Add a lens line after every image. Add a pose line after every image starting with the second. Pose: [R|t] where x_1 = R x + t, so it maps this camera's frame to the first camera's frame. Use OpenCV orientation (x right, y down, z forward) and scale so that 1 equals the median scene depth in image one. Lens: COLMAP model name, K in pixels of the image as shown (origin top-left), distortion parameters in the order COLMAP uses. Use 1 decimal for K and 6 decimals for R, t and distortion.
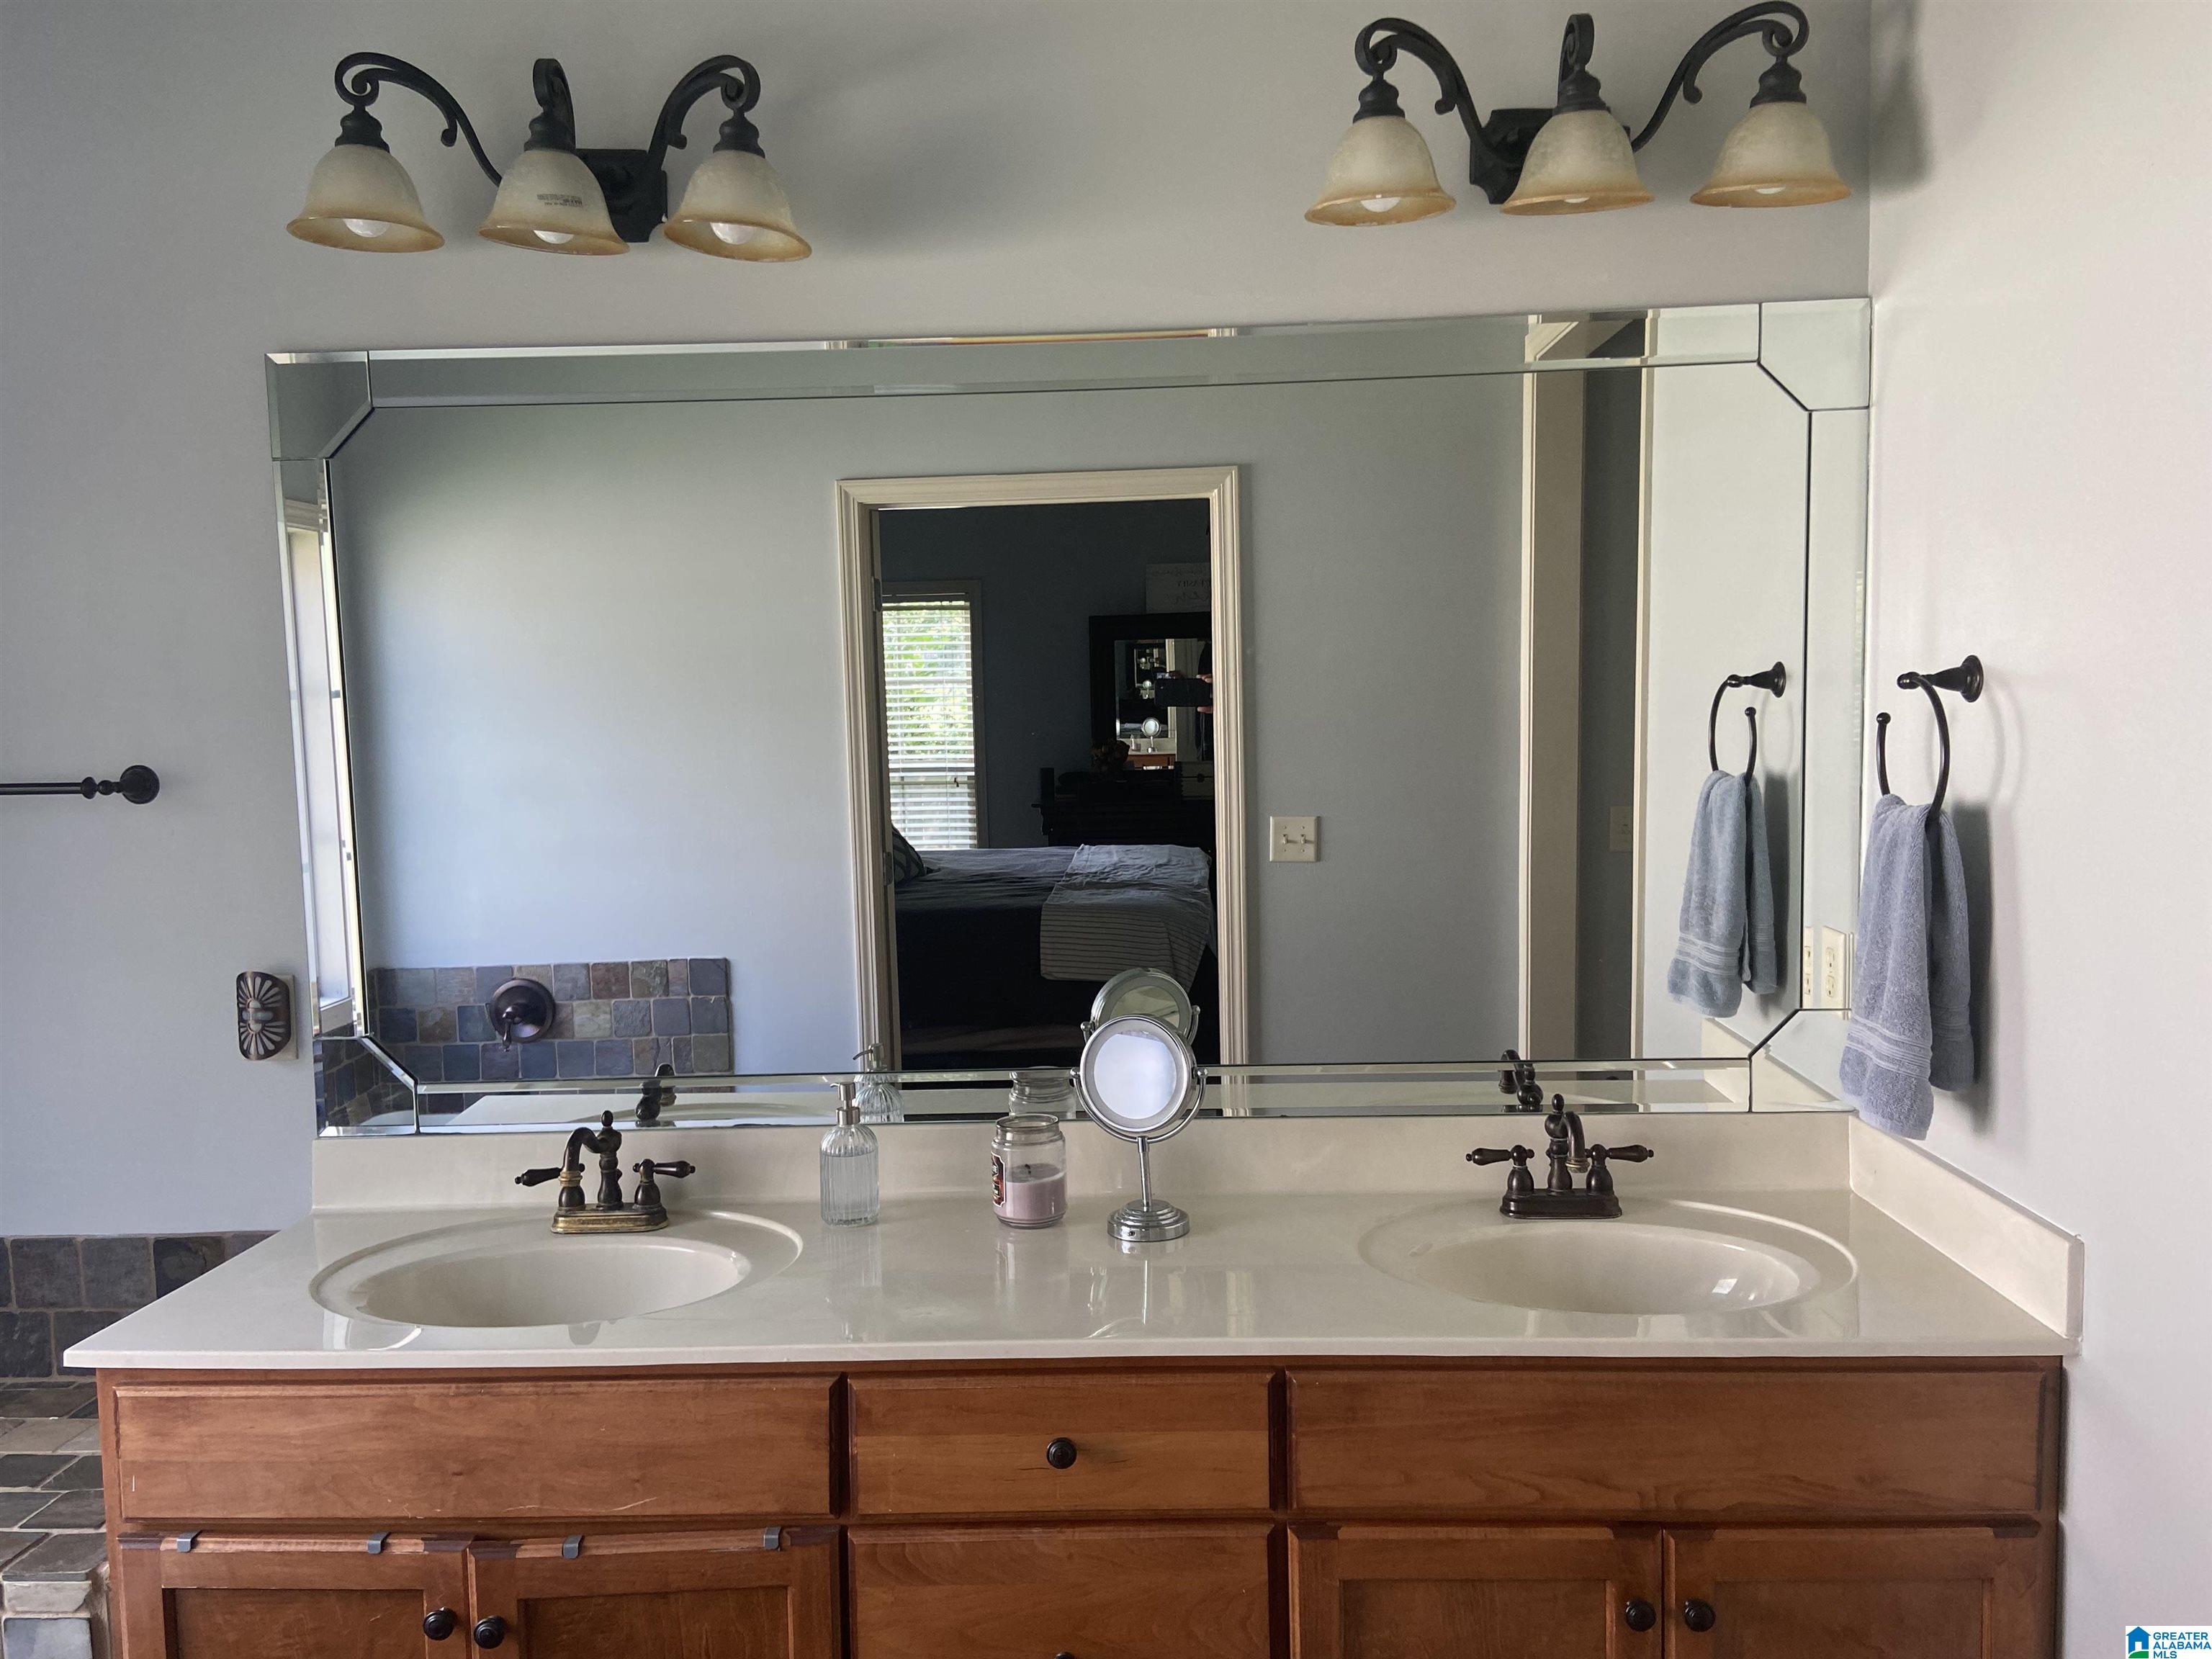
lens RADIAL K [[1689.3, 0, 1111.4], [0, 1689.3, 836.7], [0, 0, 1]] dist [0.132953, -0.160872]
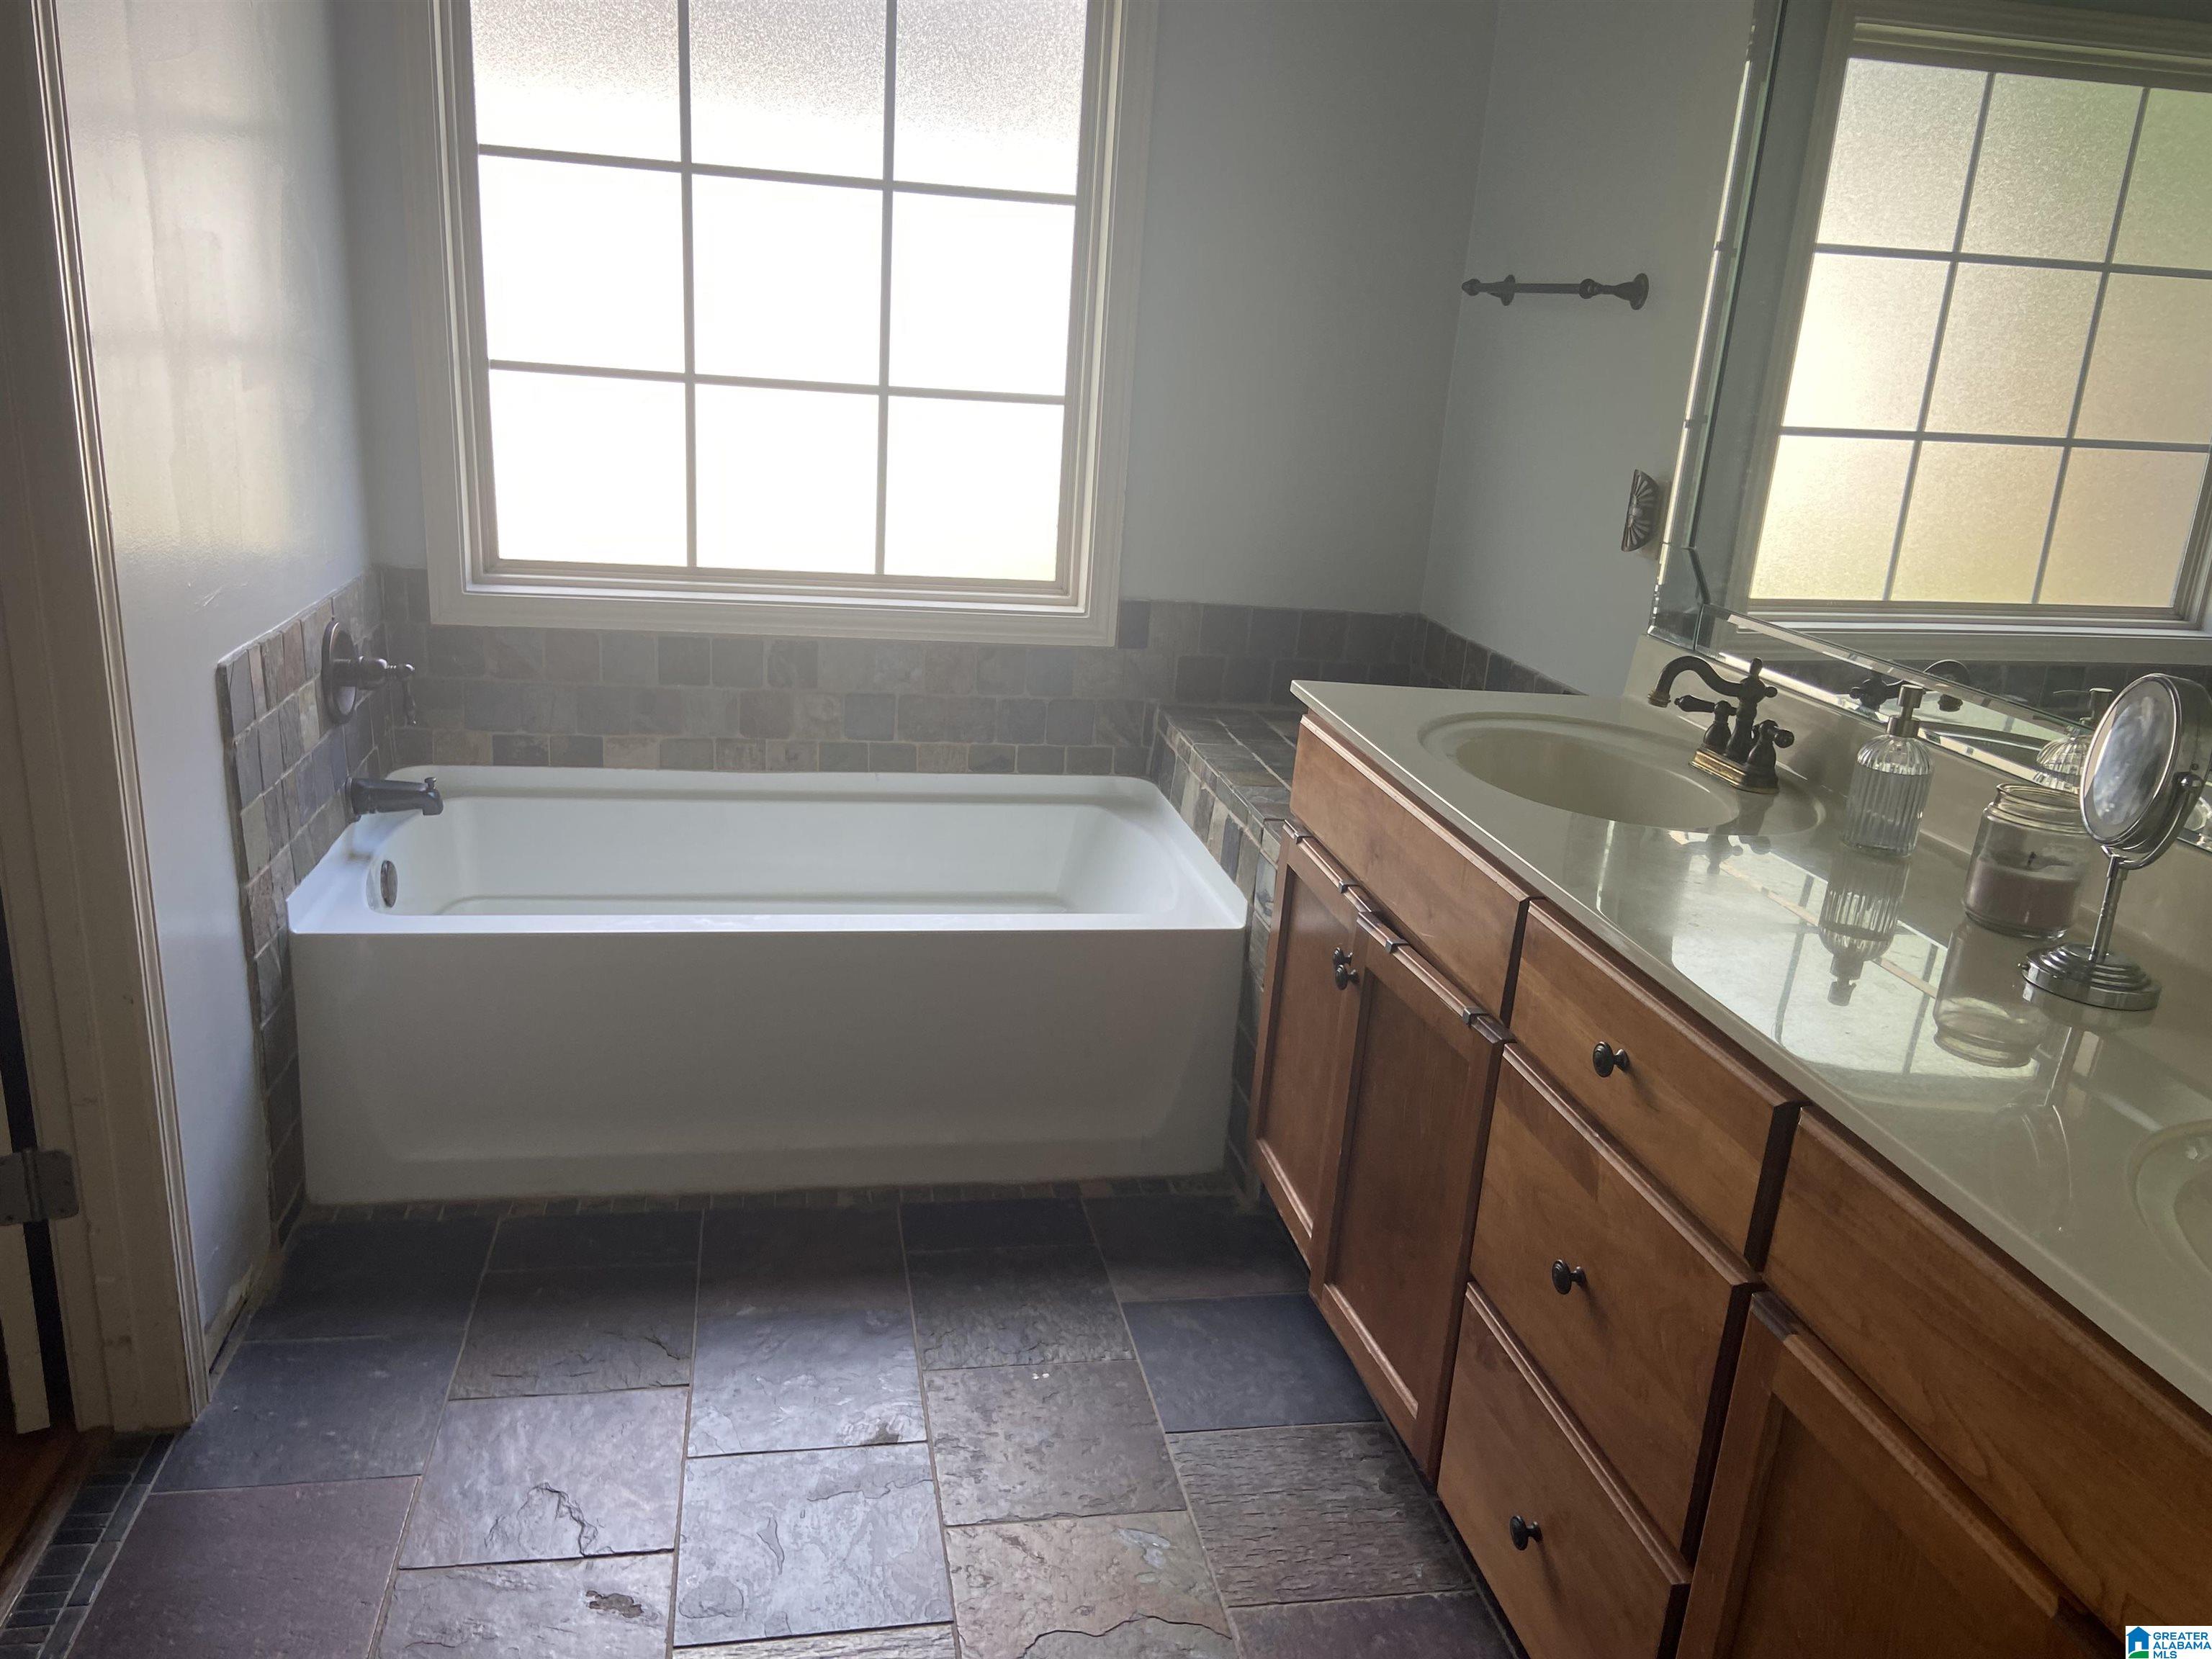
lens RADIAL K [[1689.3, 0, 1111.4], [0, 1689.3, 836.7], [0, 0, 1]] dist [0.132953, -0.160872]
pose [[0.224517, 0.335909, -0.914744, 0.722553], [-0.168360, 0.937964, 0.303114, 0.028759], [0.959816, 0.085952, 0.267142, 0.540101]]
